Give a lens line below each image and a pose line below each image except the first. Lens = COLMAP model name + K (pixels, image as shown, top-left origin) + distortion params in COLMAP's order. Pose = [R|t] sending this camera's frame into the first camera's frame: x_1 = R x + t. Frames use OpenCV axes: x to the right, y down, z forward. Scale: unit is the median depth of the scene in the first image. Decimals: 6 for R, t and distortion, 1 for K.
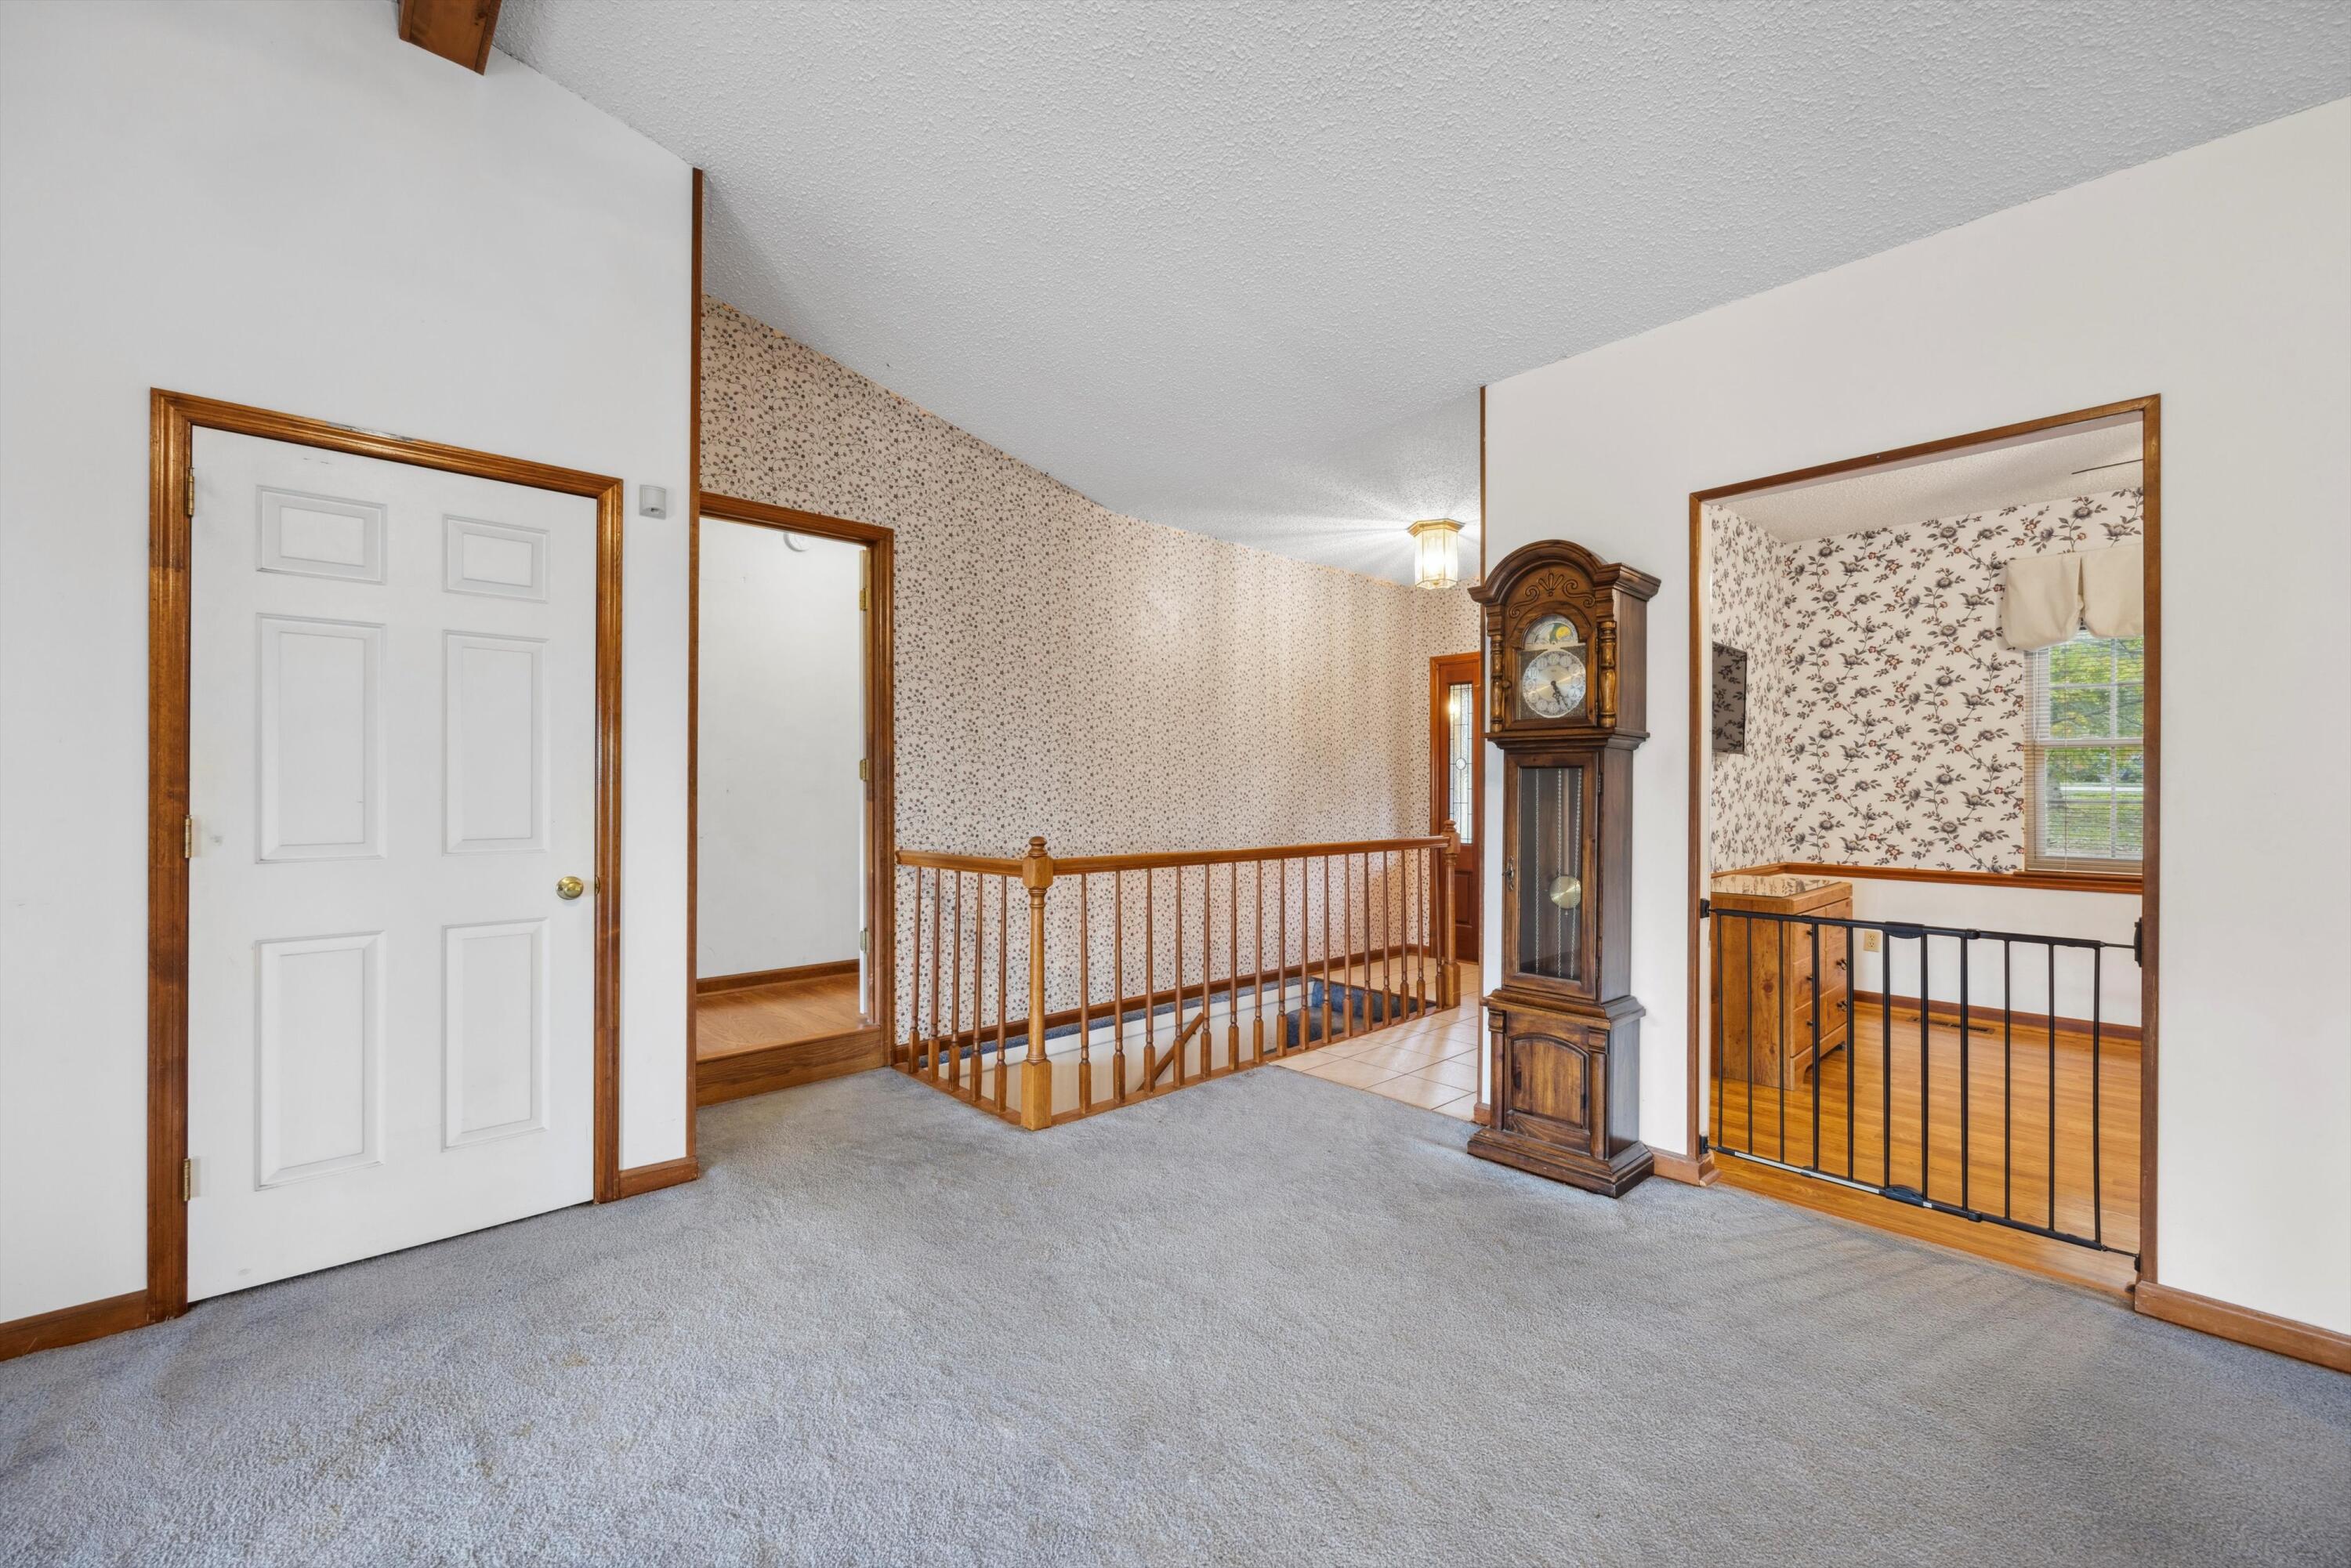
lens RADIAL K [[950.7, 0, 1189.4], [0, 950.7, 785.2], [0, 0, 1]] dist [-0.003856, 0.001640]
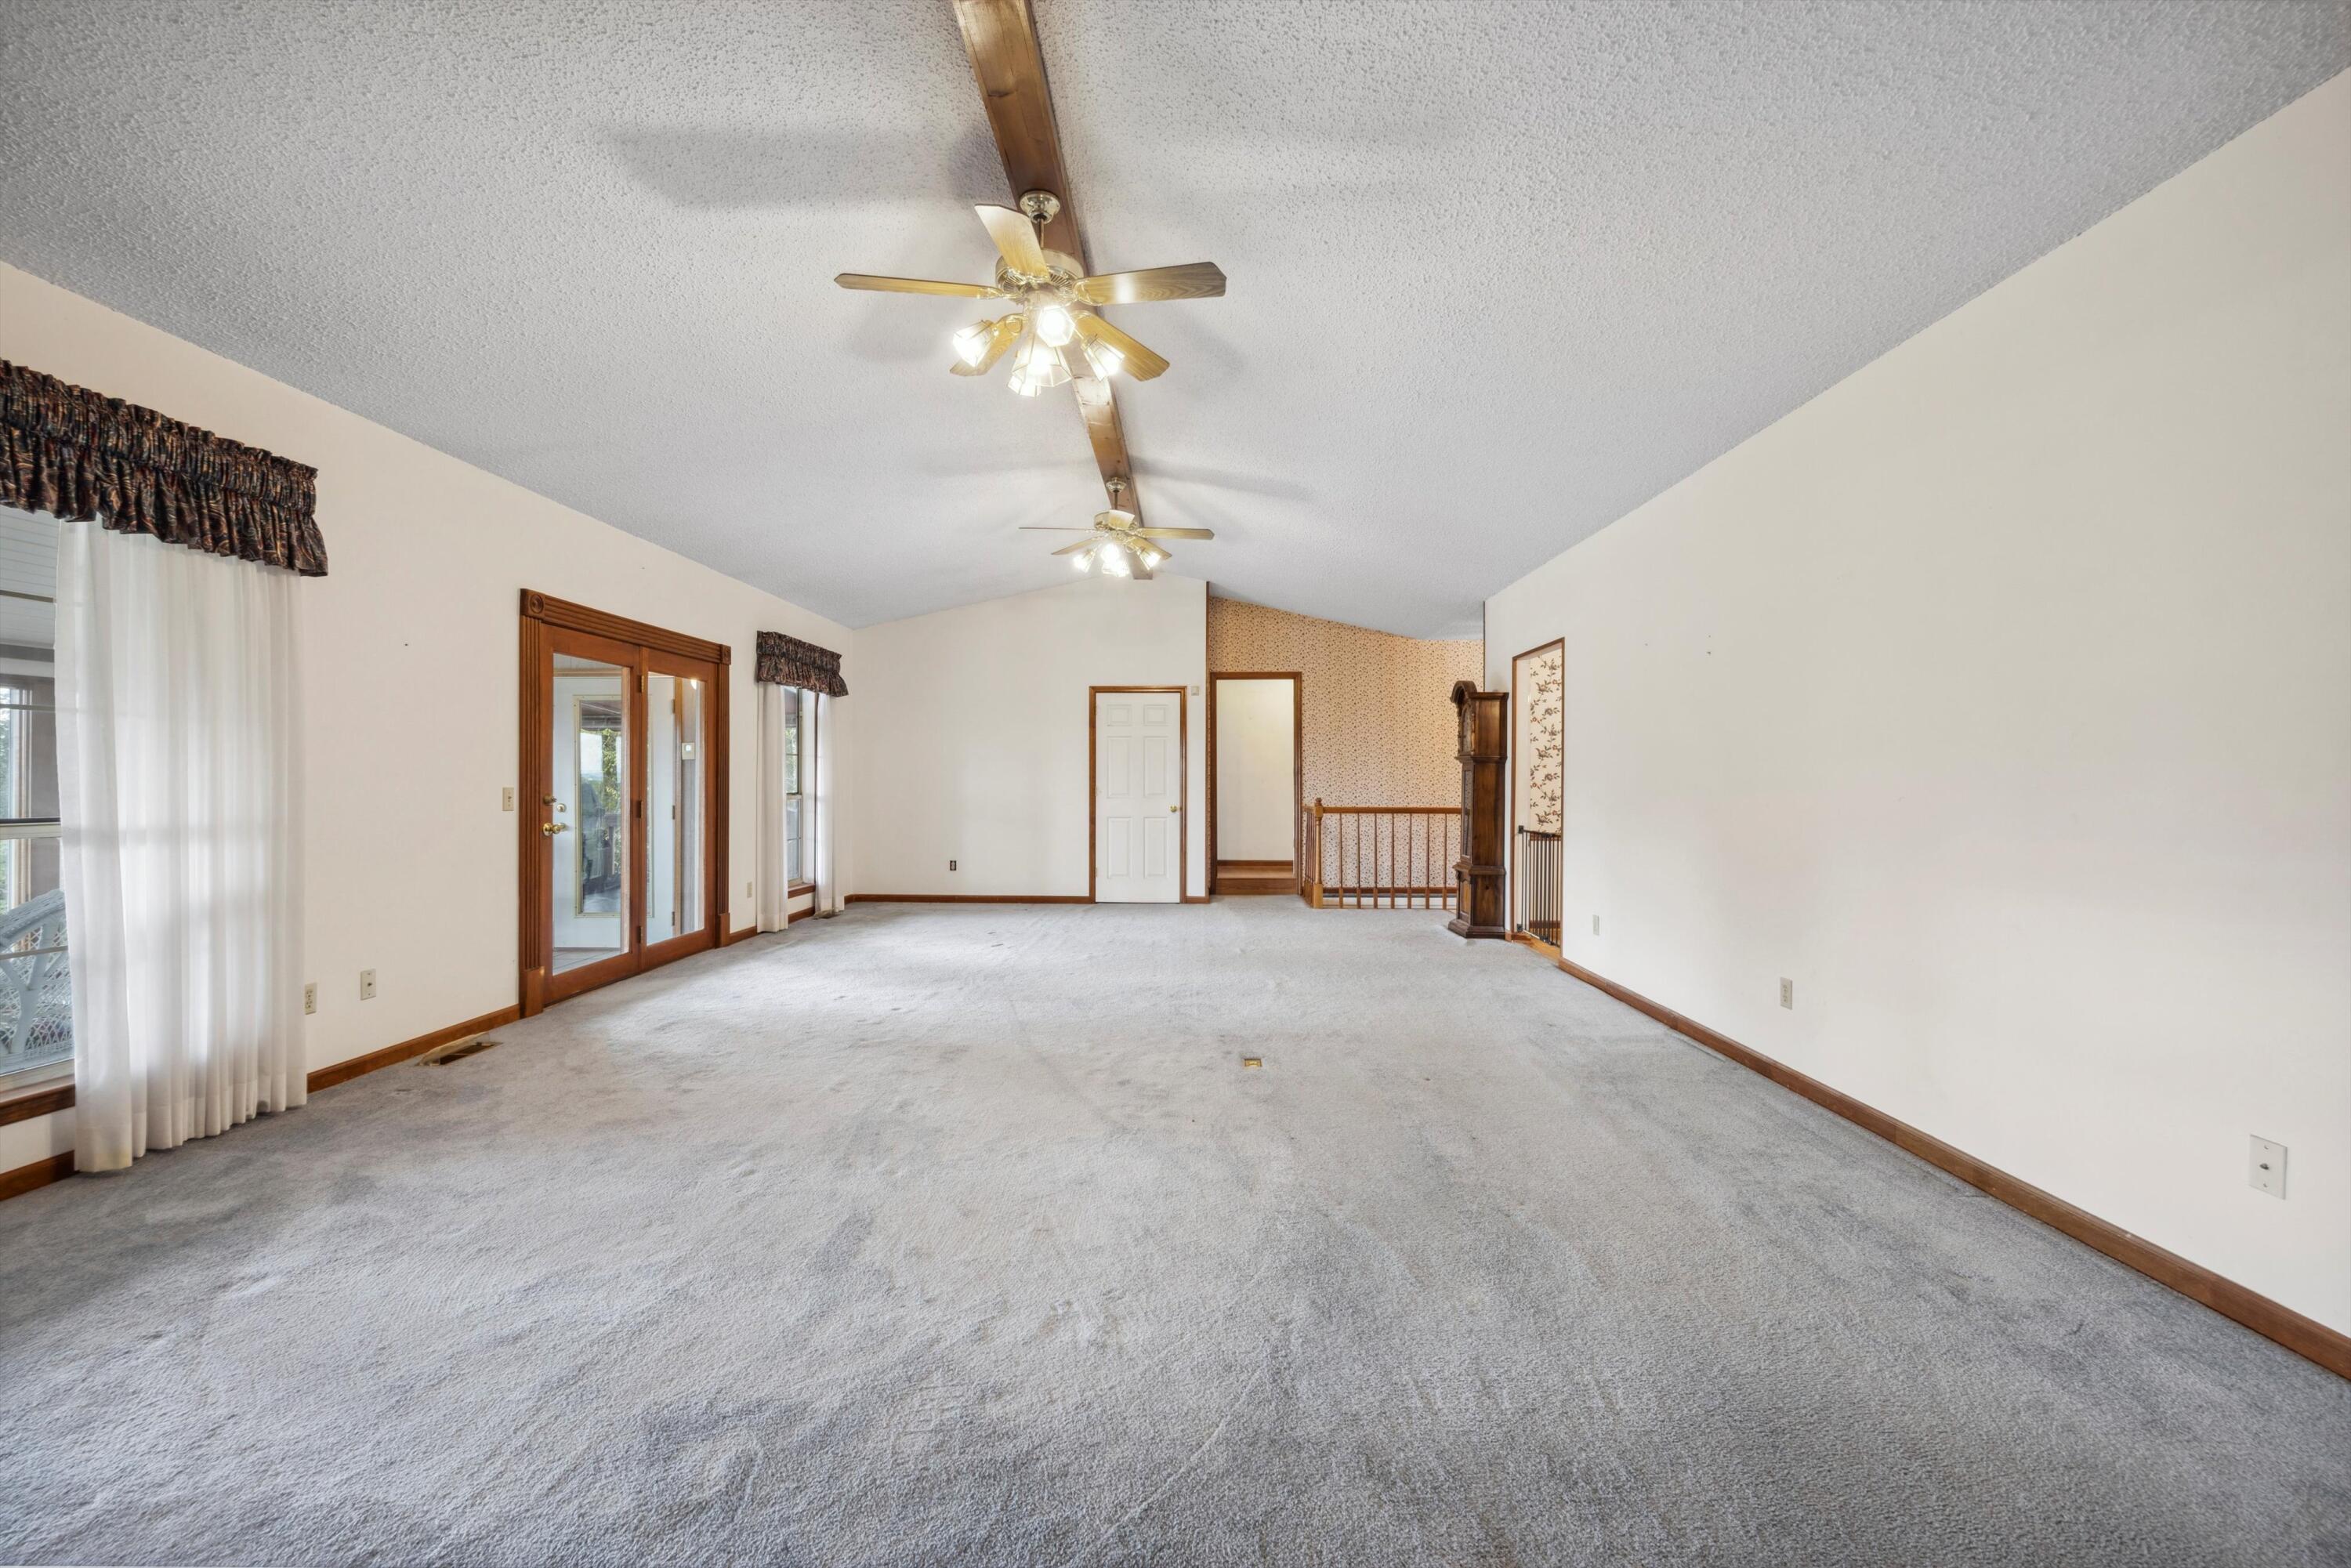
lens RADIAL K [[950.7, 0, 1170.5], [0, 950.7, 783.8], [0, 0, 1]] dist [-0.003856, 0.001640]
pose [[0.712757, 0.003052, -0.701404, 1.670627], [-0.000884, 0.999994, 0.003453, 0.007239], [0.701410, -0.001841, 0.712755, -1.384545]]
